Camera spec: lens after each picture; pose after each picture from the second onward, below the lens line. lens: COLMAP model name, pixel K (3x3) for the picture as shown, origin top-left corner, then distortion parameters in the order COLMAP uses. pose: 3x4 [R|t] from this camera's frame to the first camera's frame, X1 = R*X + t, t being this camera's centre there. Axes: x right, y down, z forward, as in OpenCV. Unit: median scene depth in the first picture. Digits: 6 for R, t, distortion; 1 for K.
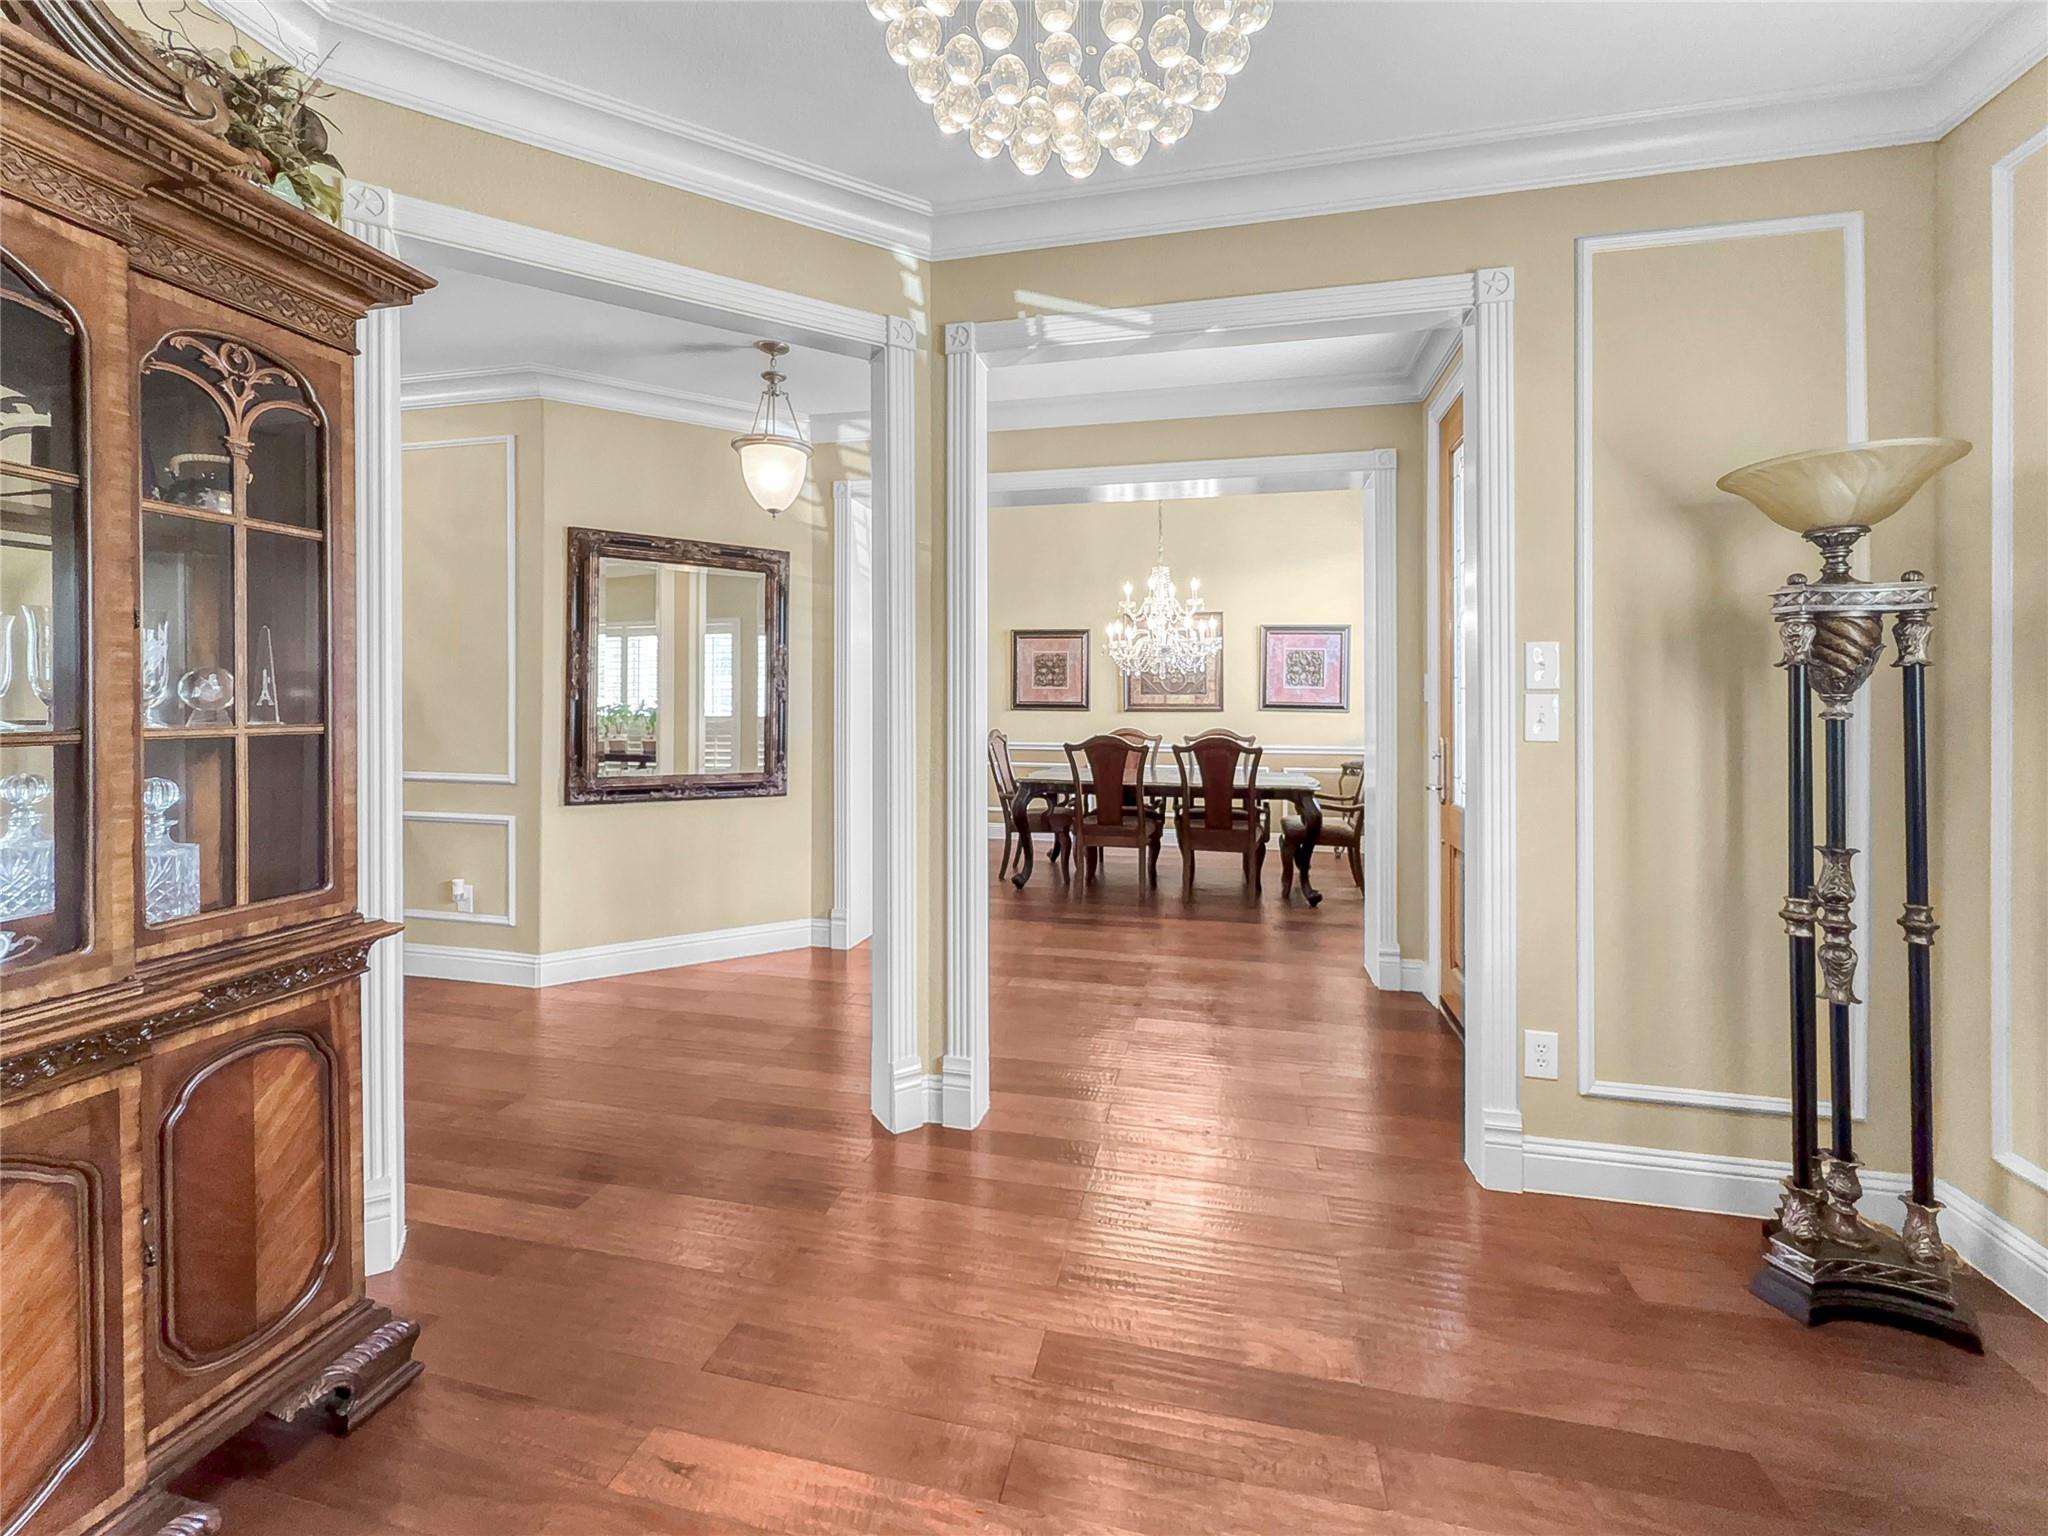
lens RADIAL K [[852.3, 0, 1026.6], [0, 852.3, 710.8], [0, 0, 1]] dist [-0.000562, -0.000152]
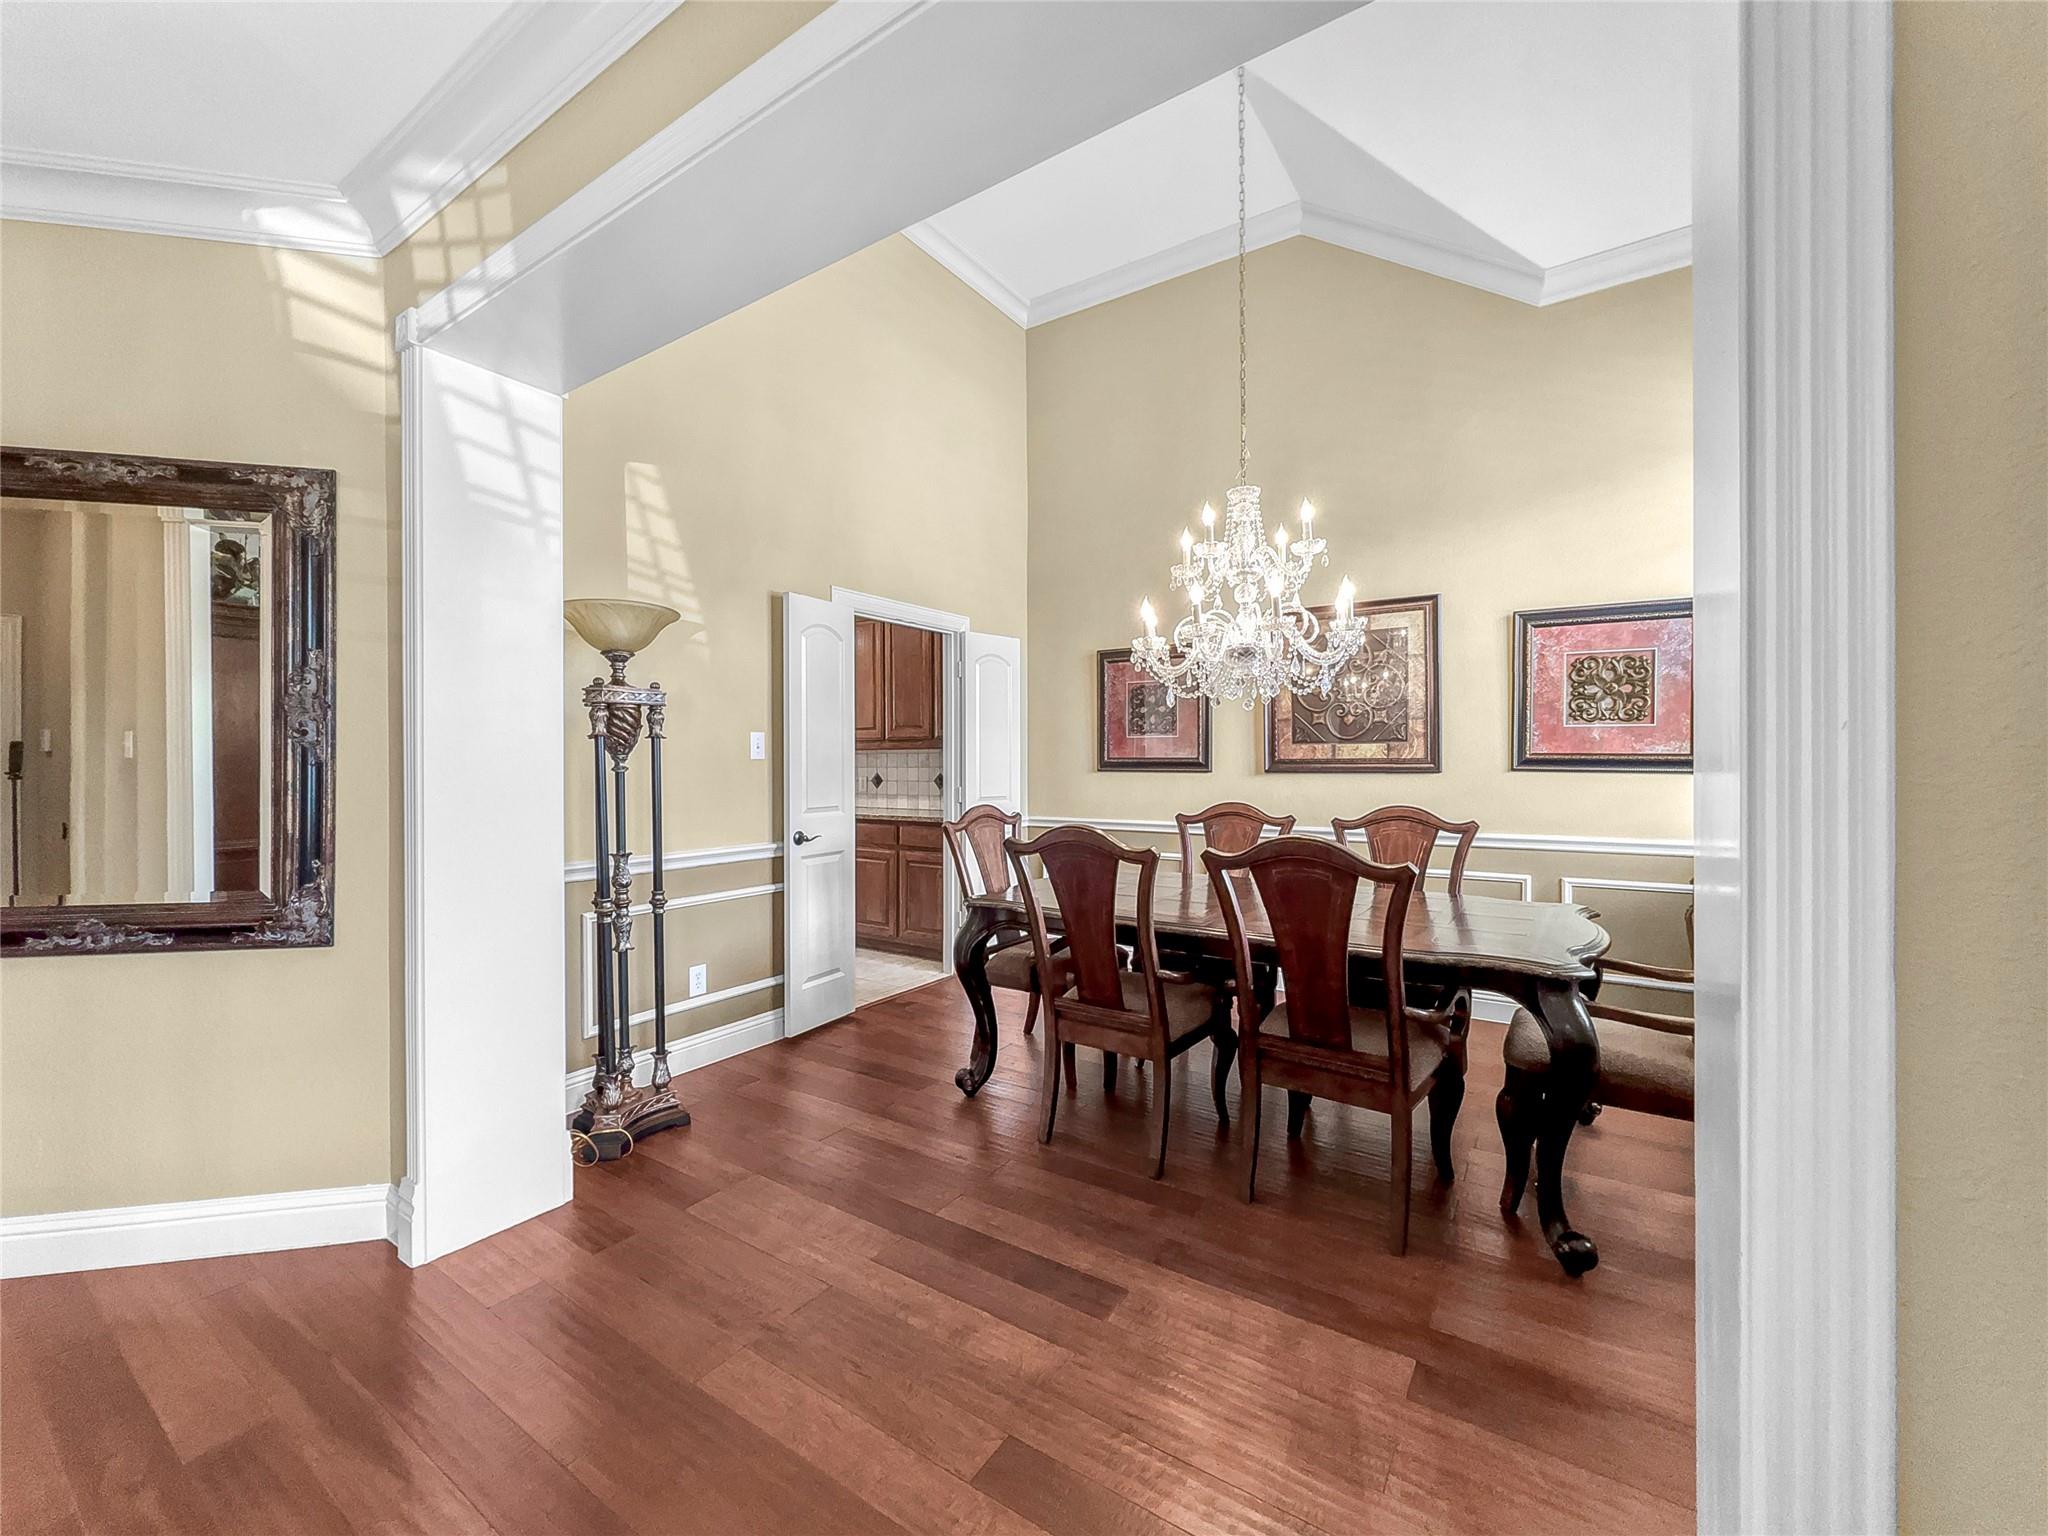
lens RADIAL K [[827.2, 0, 1012.7], [0, 827.2, 768.5], [0, 0, 1]] dist [0.003708, 0.000027]
pose [[0.934471, -0.008013, -0.355949, 0.218215], [0.007098, 0.999967, -0.003877, -0.001422], [0.355969, 0.001097, 0.934497, 0.522899]]
